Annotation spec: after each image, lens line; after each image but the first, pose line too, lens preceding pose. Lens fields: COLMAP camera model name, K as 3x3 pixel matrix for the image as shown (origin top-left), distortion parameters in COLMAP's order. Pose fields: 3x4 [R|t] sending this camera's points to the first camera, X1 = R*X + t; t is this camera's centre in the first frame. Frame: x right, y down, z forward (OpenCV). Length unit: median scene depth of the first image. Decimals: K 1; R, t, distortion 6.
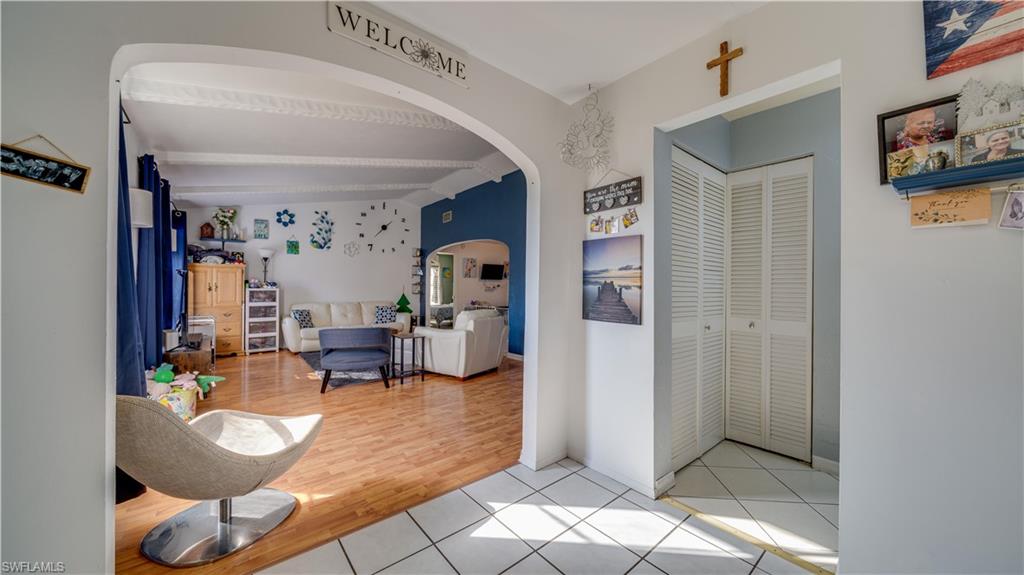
lens RADIAL K [[347.9, 0, 513.9], [0, 347.9, 287.6], [0, 0, 1]] dist [-0.002084, -0.000140]
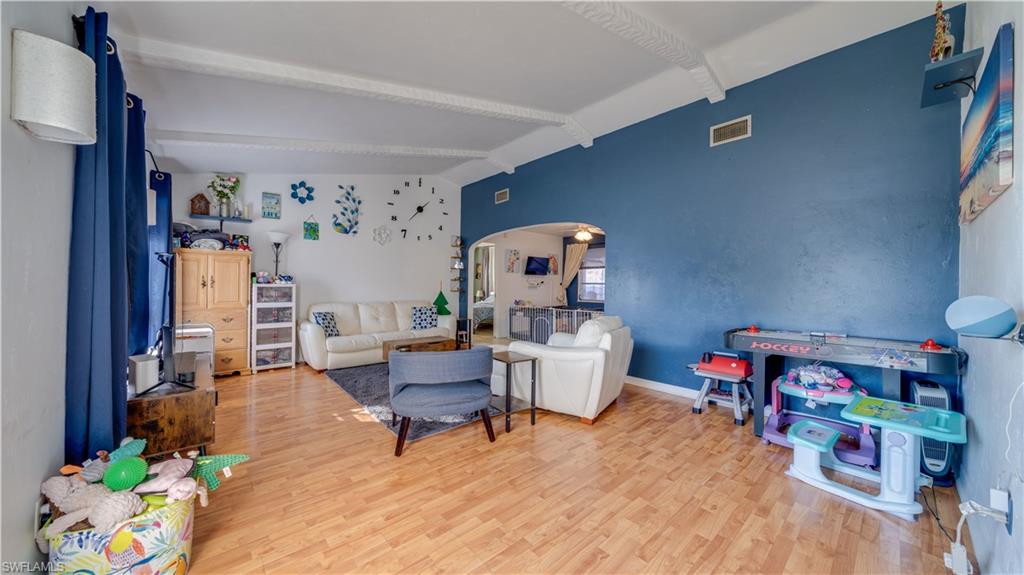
lens RADIAL K [[347.9, 0, 510.0], [0, 347.9, 286.1], [0, 0, 1]] dist [-0.002084, -0.000140]
pose [[0.999788, 0.006201, 0.019646, -0.237385], [-0.006300, 0.999968, 0.005009, -0.000047], [-0.019615, -0.005132, 0.999794, 0.248408]]
